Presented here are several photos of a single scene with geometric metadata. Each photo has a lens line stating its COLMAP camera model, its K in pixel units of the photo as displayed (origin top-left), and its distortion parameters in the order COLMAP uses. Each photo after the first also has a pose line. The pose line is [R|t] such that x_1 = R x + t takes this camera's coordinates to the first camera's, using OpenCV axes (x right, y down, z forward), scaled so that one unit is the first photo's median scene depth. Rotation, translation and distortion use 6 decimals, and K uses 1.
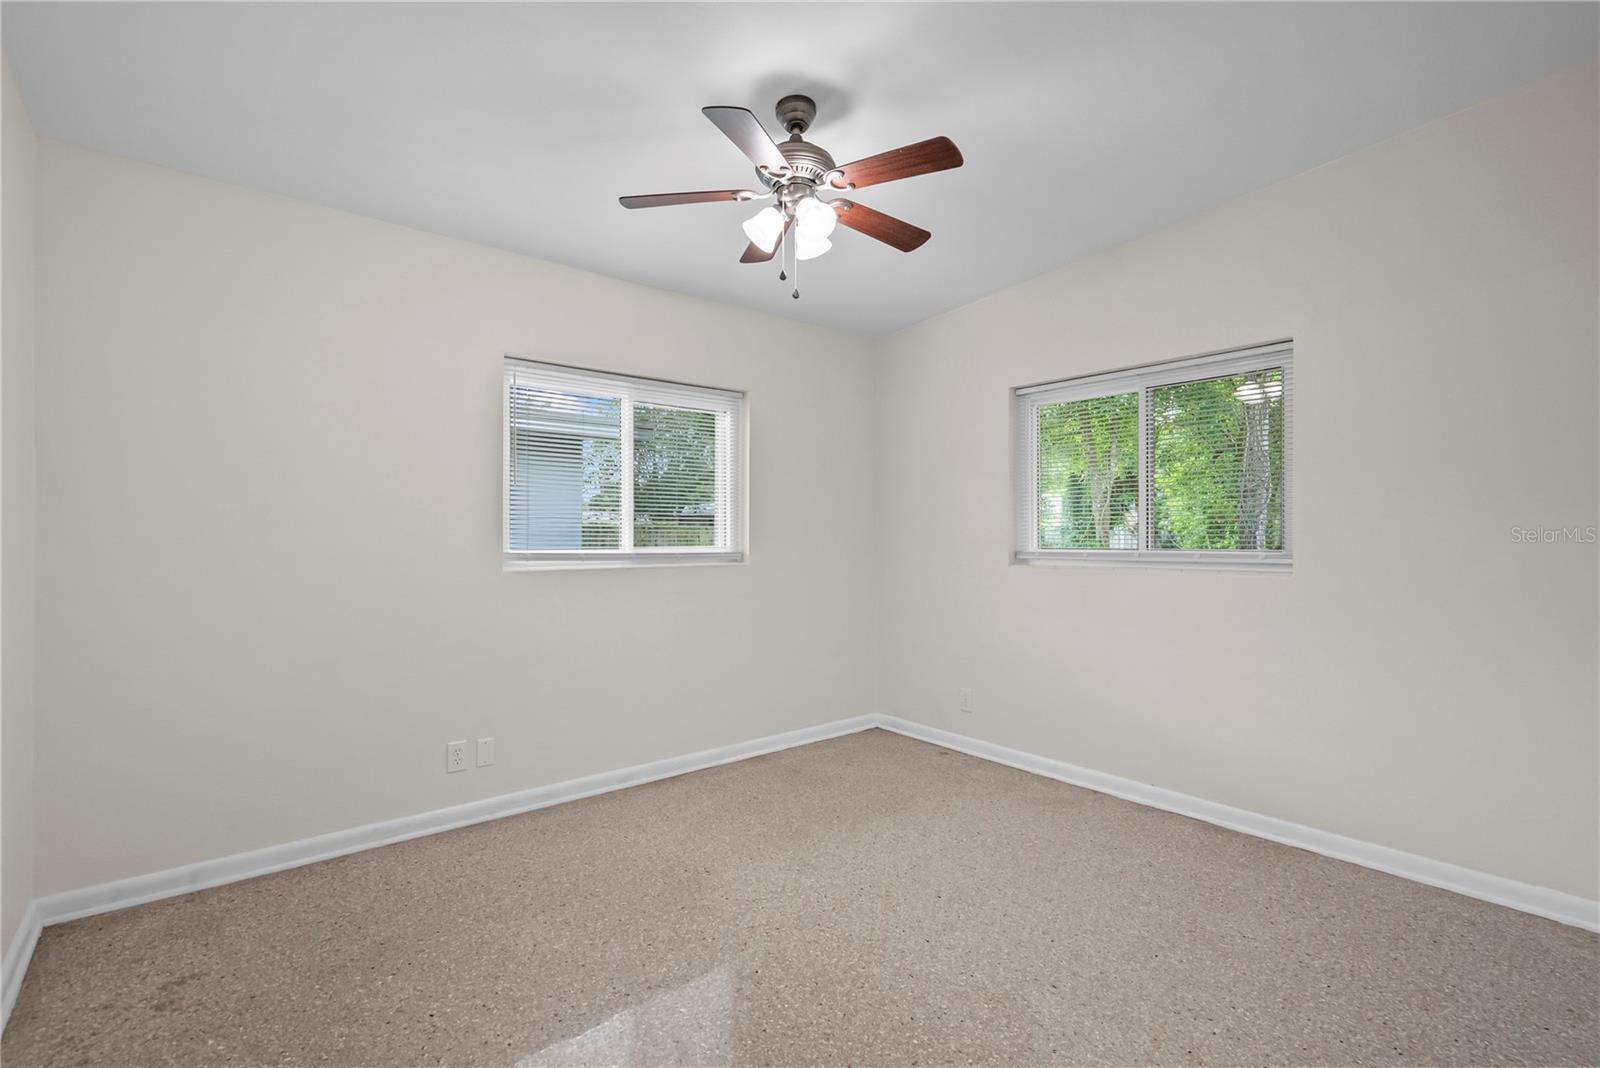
lens RADIAL K [[731.0, 0, 805.2], [0, 731.0, 537.8], [0, 0, 1]] dist [-0.005668, 0.001086]
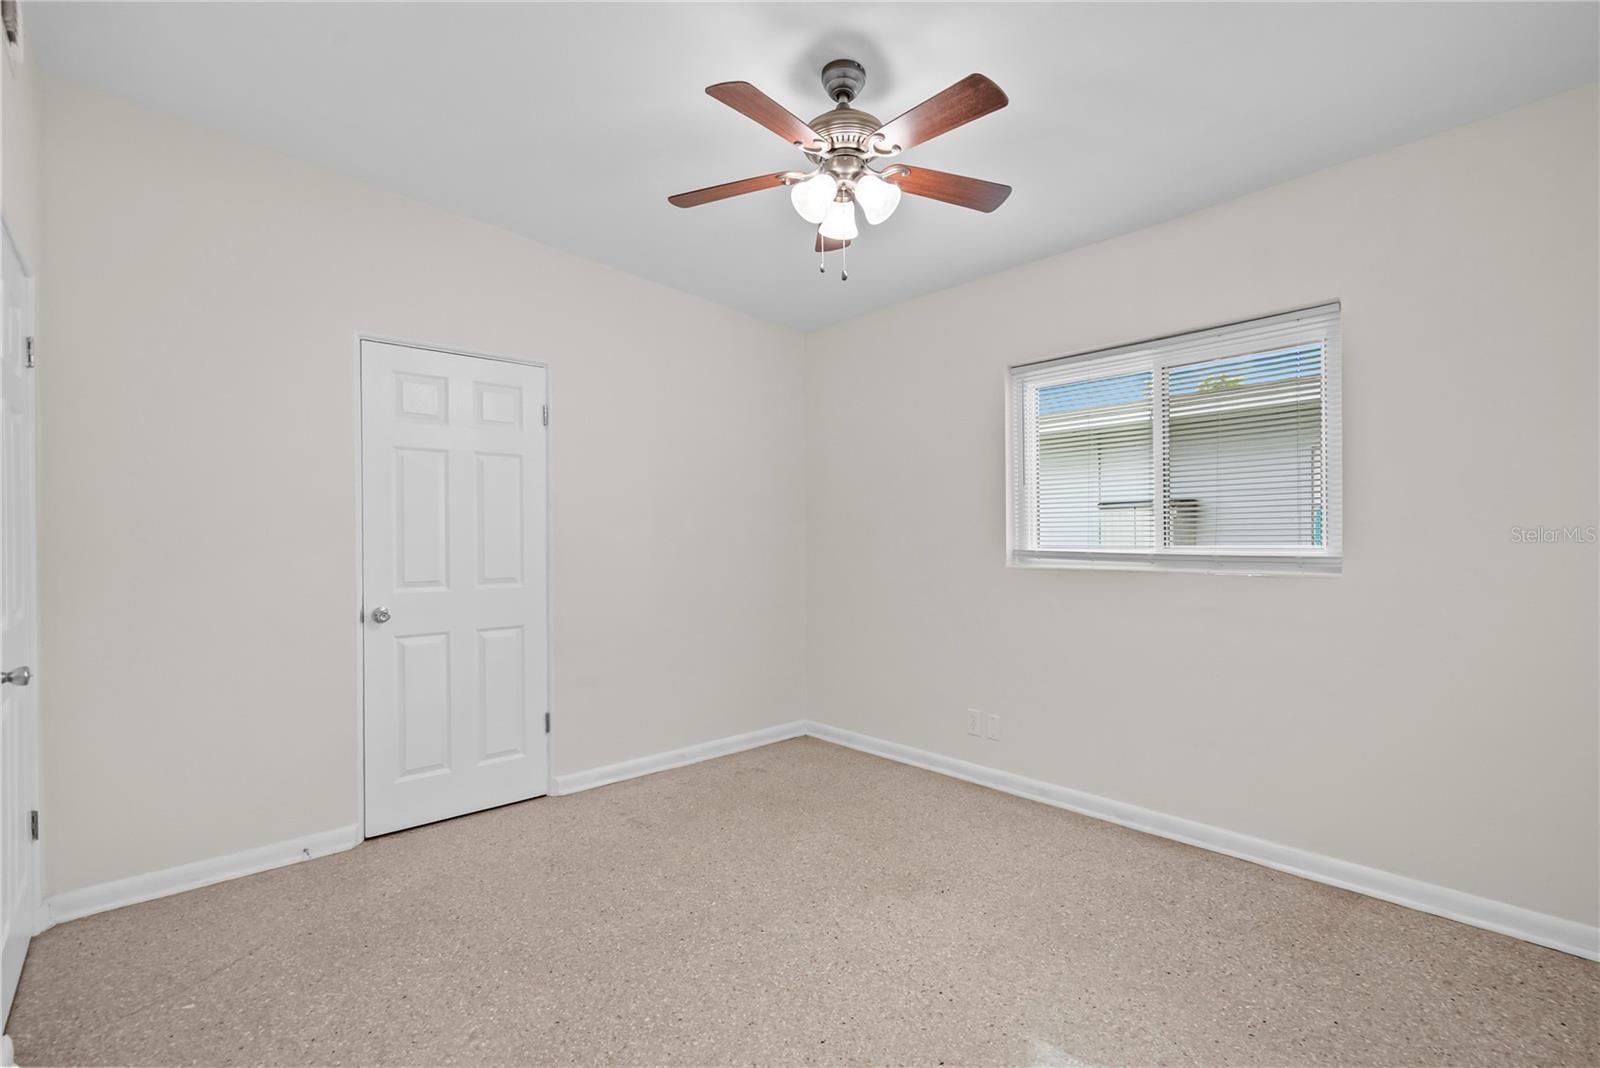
lens RADIAL K [[731.0, 0, 805.1], [0, 731.0, 535.6], [0, 0, 1]] dist [-0.005668, 0.001086]
pose [[0.034089, -0.007004, -0.999394, 0.688892], [0.004159, 0.999968, -0.006866, 0.006071], [0.999410, -0.003923, 0.034117, 0.685920]]
